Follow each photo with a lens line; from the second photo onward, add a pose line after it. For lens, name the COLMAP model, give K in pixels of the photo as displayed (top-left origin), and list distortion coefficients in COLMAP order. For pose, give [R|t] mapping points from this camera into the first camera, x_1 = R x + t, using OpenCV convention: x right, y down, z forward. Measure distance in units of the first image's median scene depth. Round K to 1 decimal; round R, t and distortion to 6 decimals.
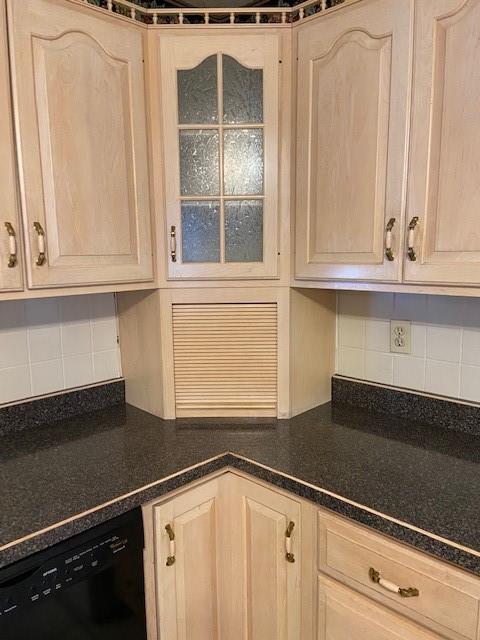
lens RADIAL K [[486.9, 0, 240.0], [0, 486.9, 320.0], [0, 0, 1]] dist [0.027414, -0.000091]
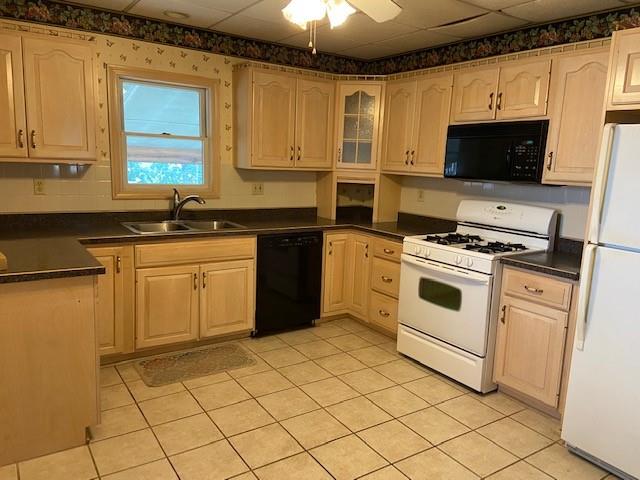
lens RADIAL K [[486.9, 0, 320.0], [0, 486.9, 240.0], [0, 0, 1]] dist [0.027414, -0.000091]
pose [[0.979419, 0.083578, -0.183720, 0.326699], [-0.079199, 0.996375, 0.031056, 0.265832], [0.185650, -0.015867, 0.982488, -1.883925]]
